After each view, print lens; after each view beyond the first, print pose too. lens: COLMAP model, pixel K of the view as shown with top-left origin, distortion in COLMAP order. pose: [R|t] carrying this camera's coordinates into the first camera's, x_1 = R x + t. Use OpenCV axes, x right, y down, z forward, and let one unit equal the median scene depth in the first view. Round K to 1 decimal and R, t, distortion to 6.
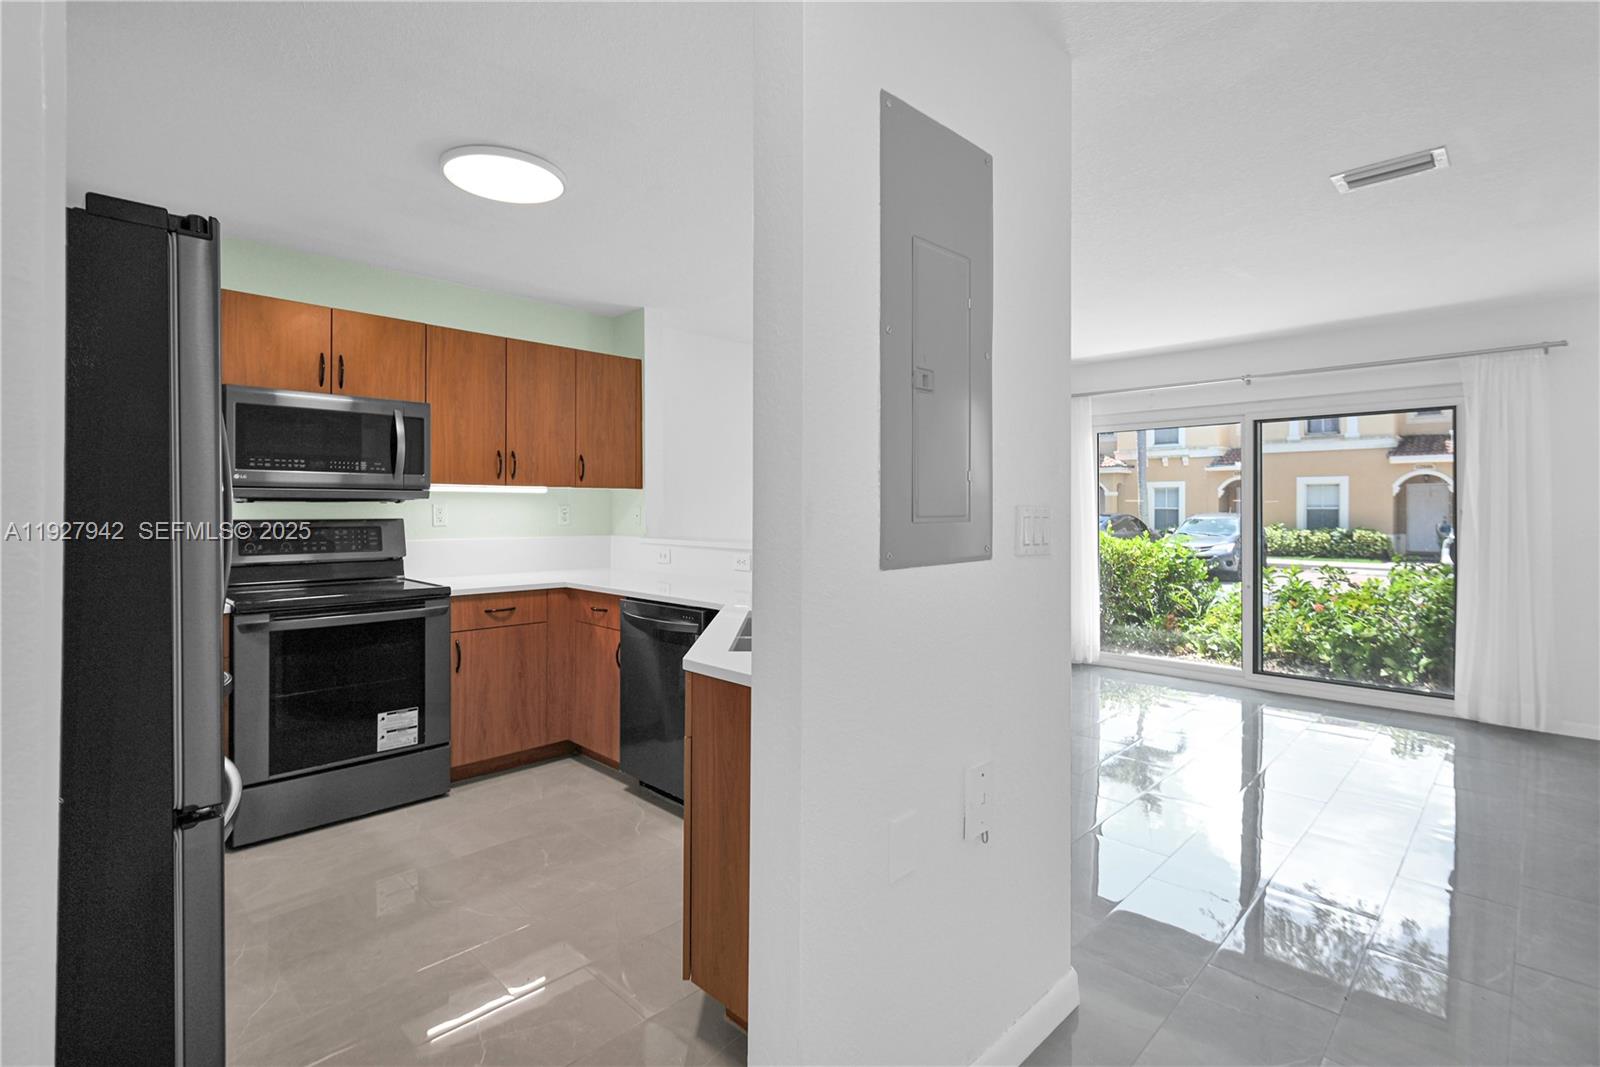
lens RADIAL K [[734.8, 0, 798.4], [0, 734.8, 517.0], [0, 0, 1]] dist [0.000451, 0.000370]
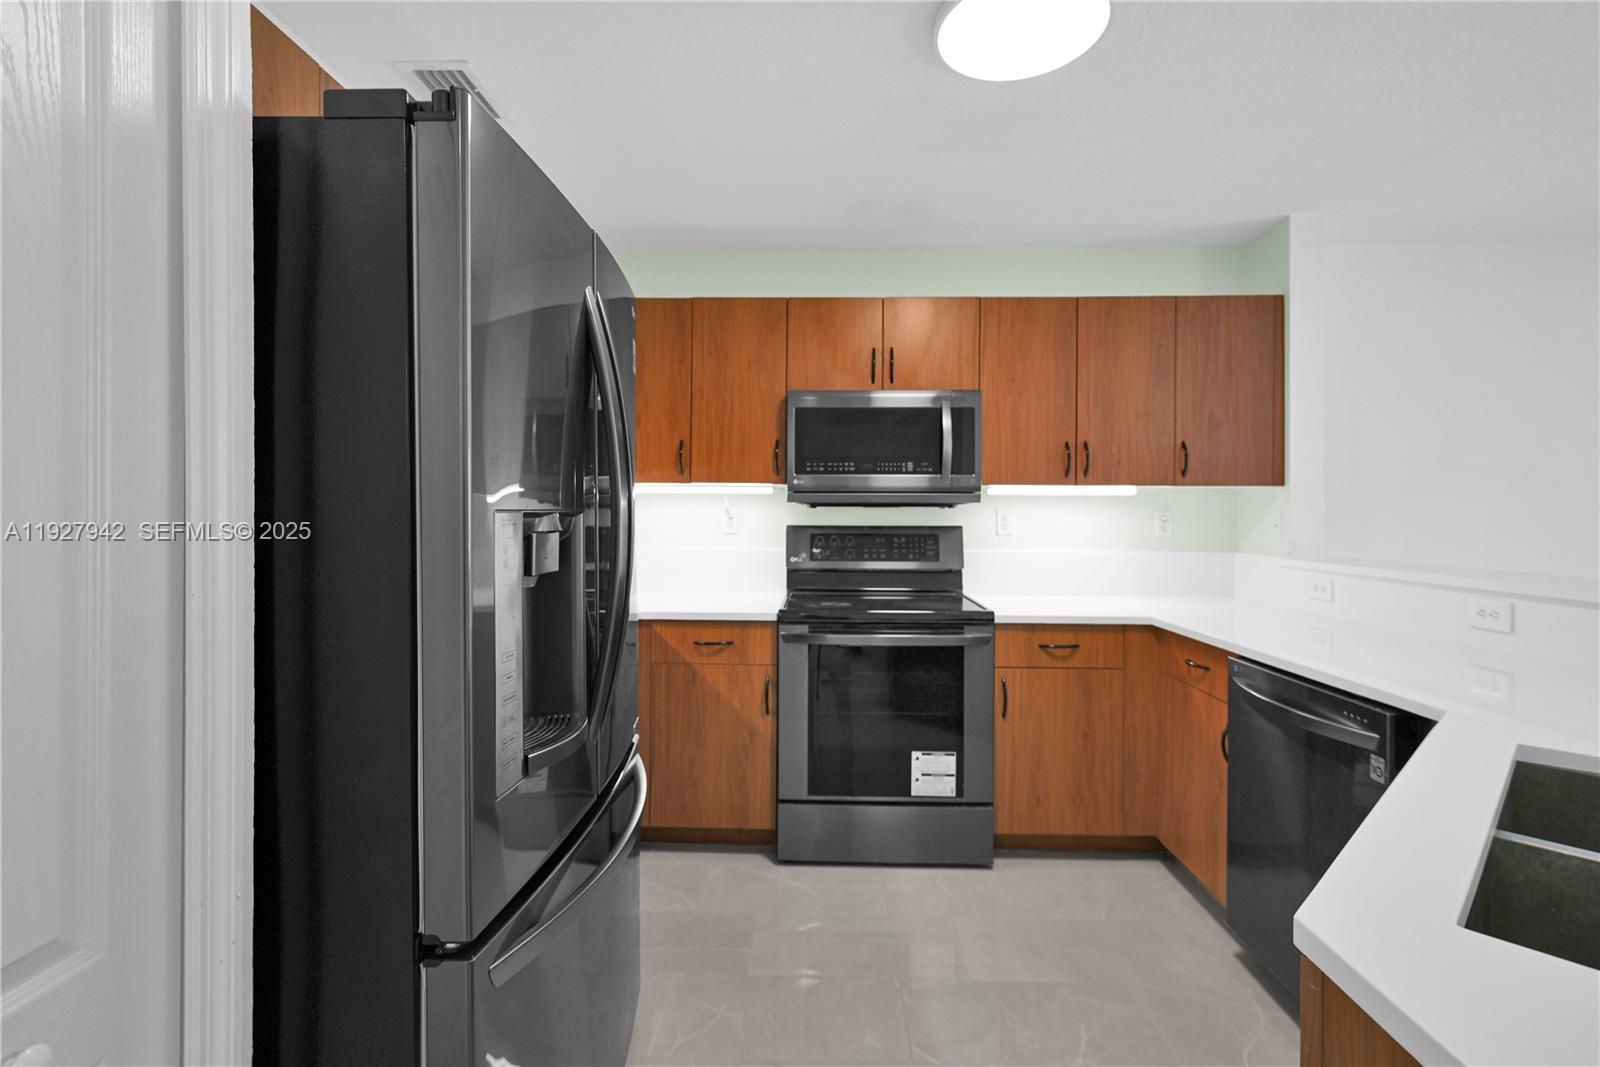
lens RADIAL K [[734.8, 0, 798.4], [0, 734.8, 517.0], [0, 0, 1]] dist [0.000451, 0.000370]
pose [[0.680447, 0.005635, -0.732775, -0.027087], [-0.010872, 0.999938, -0.002407, -0.004397], [0.732716, 0.009605, 0.680466, 0.272818]]
